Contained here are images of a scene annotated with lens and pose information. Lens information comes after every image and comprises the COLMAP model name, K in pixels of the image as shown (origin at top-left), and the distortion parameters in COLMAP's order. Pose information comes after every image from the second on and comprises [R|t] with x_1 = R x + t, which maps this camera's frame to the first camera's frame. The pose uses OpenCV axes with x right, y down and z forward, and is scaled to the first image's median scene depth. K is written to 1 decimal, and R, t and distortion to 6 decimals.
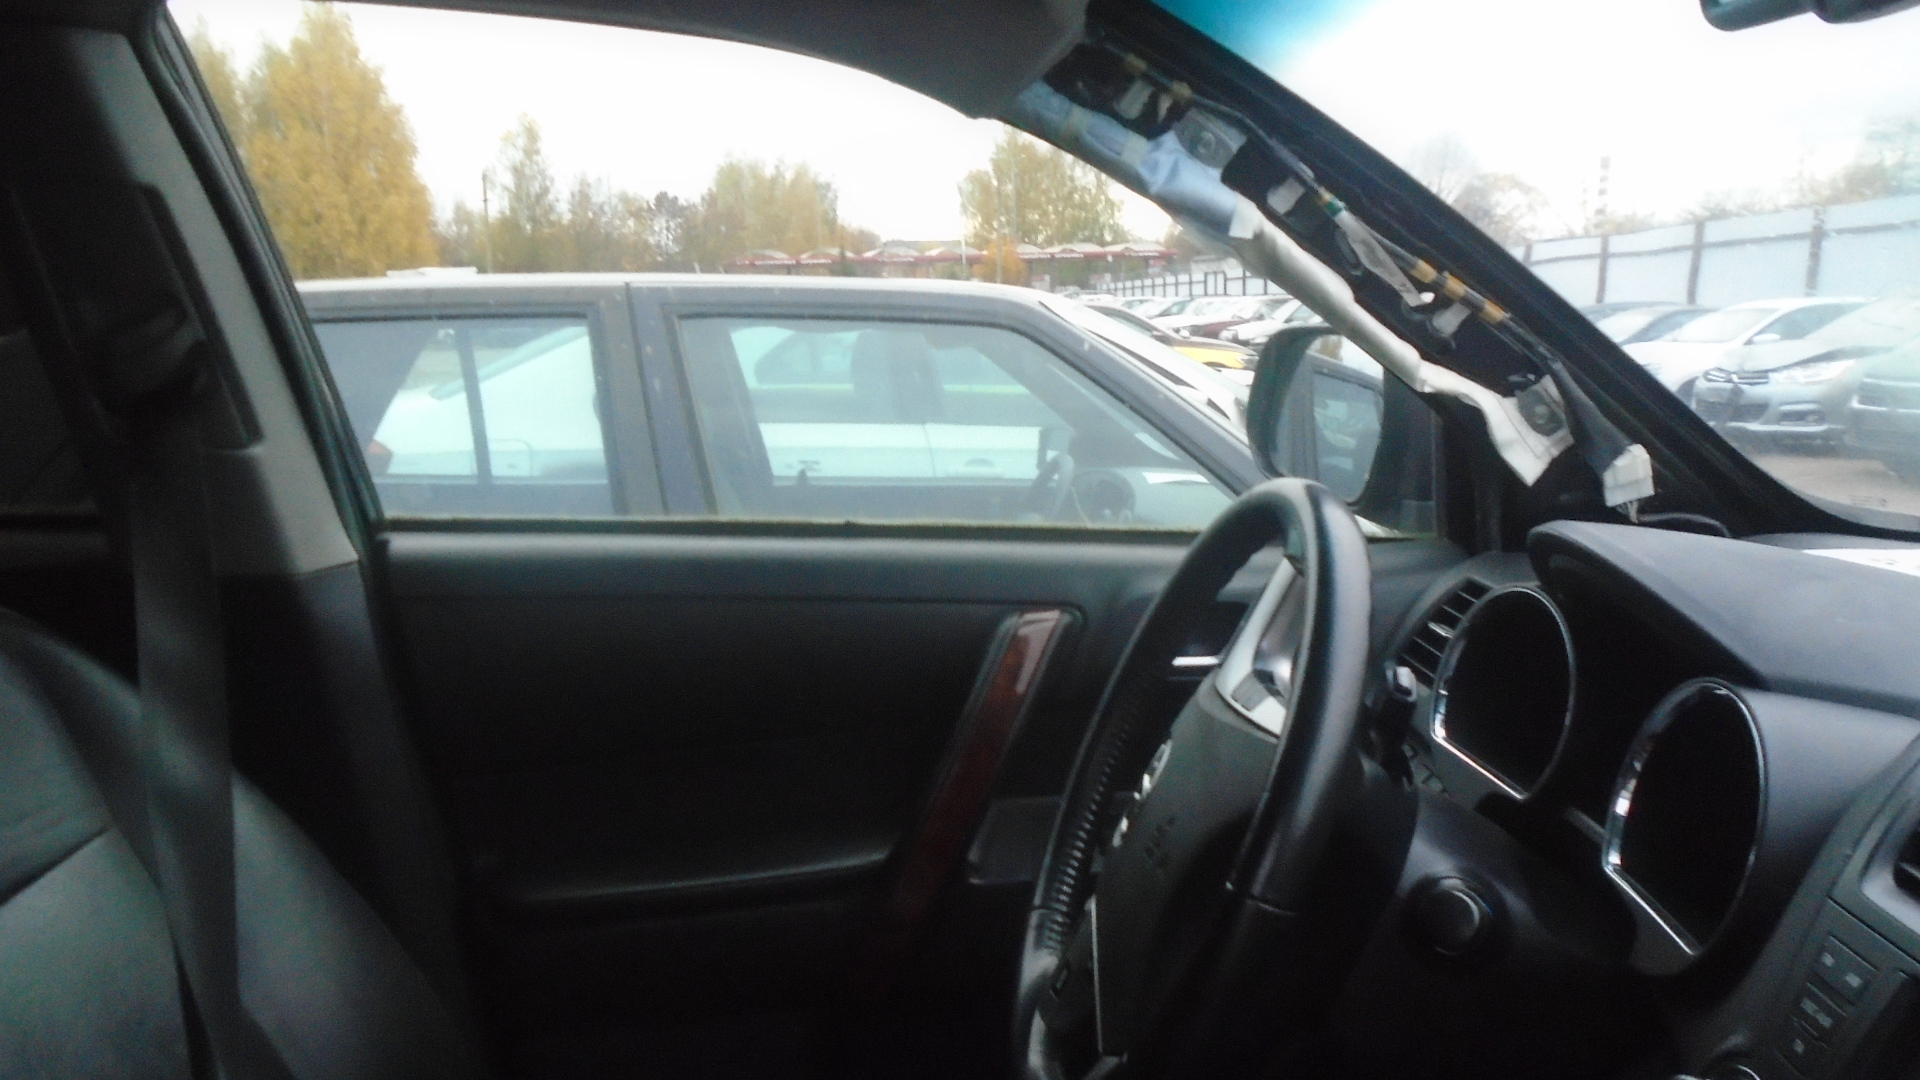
lens RADIAL K [[1504.5, 0, 950.9], [0, 1504.5, 532.2], [0, 0, 1]] dist [-0.021796, 0.006300]
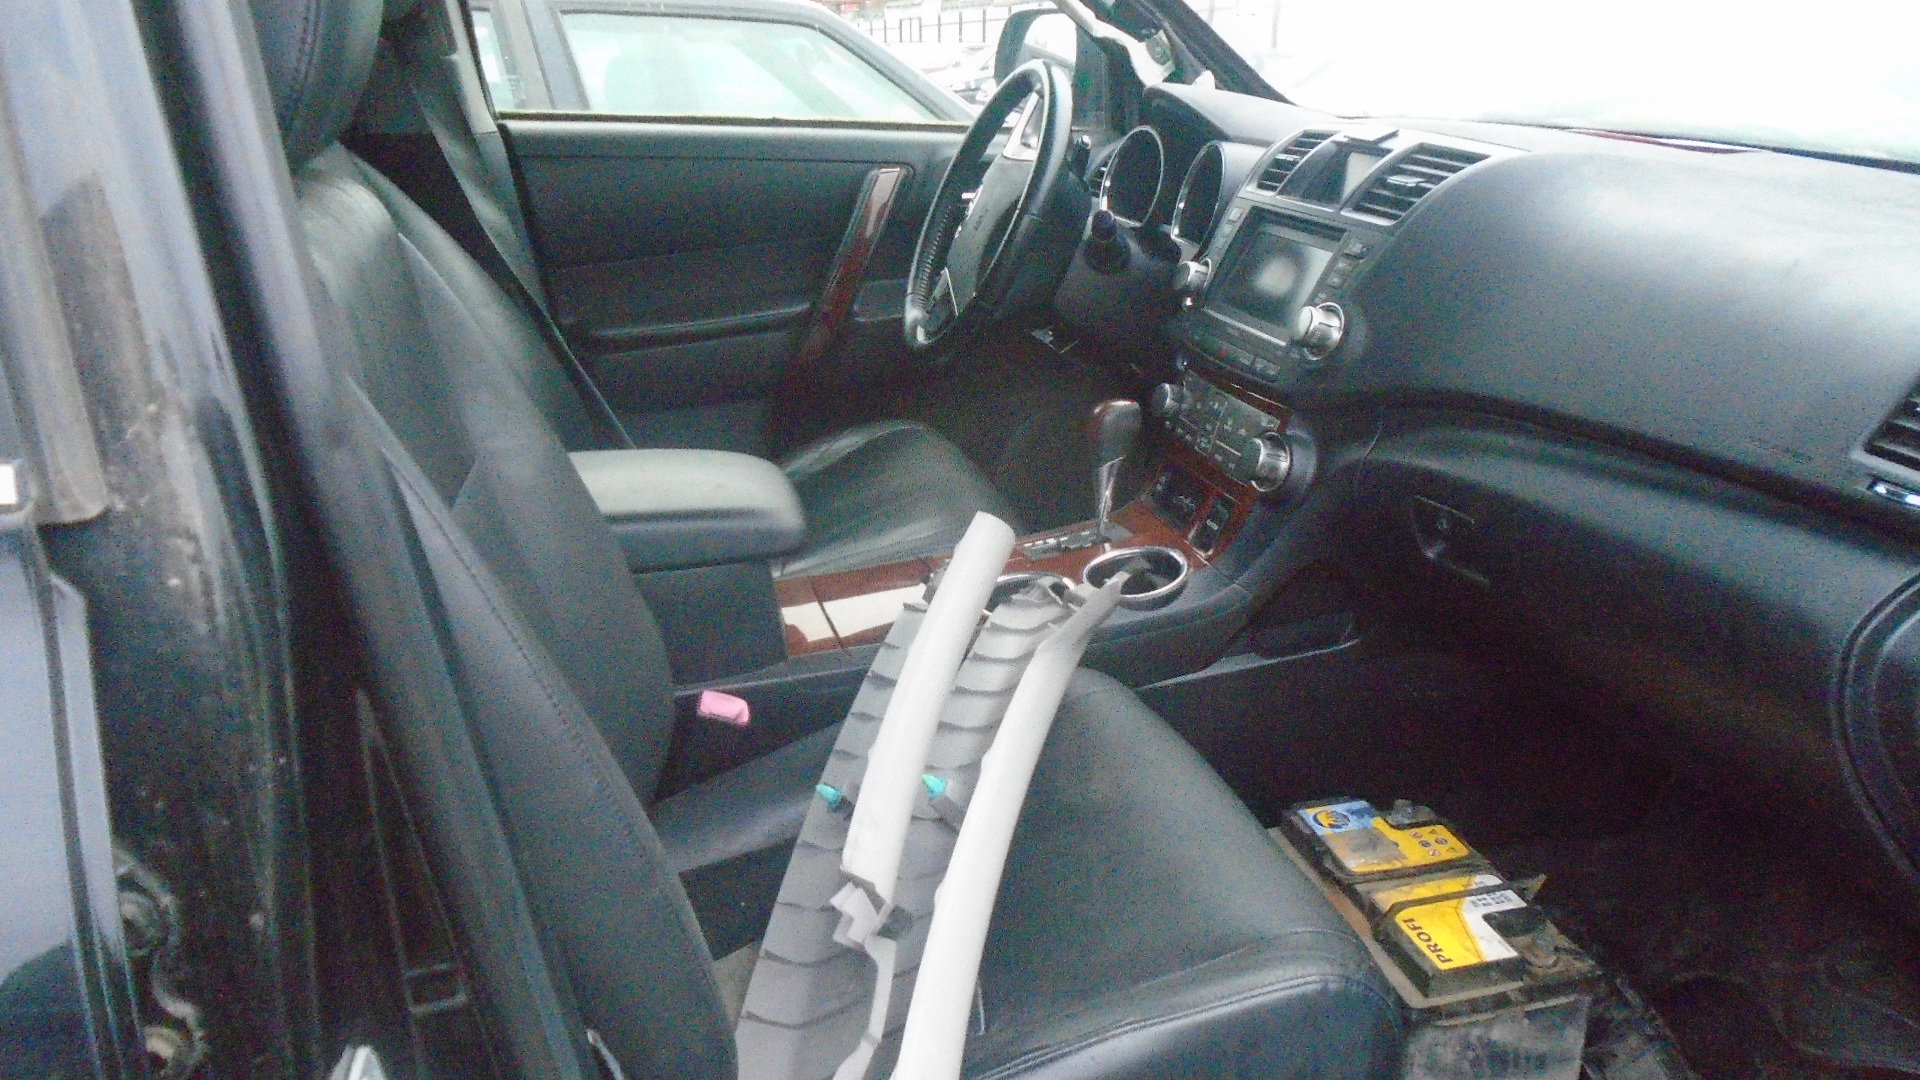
lens RADIAL K [[1504.5, 0, 964.7], [0, 1504.5, 549.9], [0, 0, 1]] dist [-0.021796, 0.006300]
pose [[0.978461, -0.050894, 0.200058, -0.245224], [0.016250, 0.985114, 0.171132, 0.207119], [-0.205790, -0.164195, 0.964723, -0.847871]]
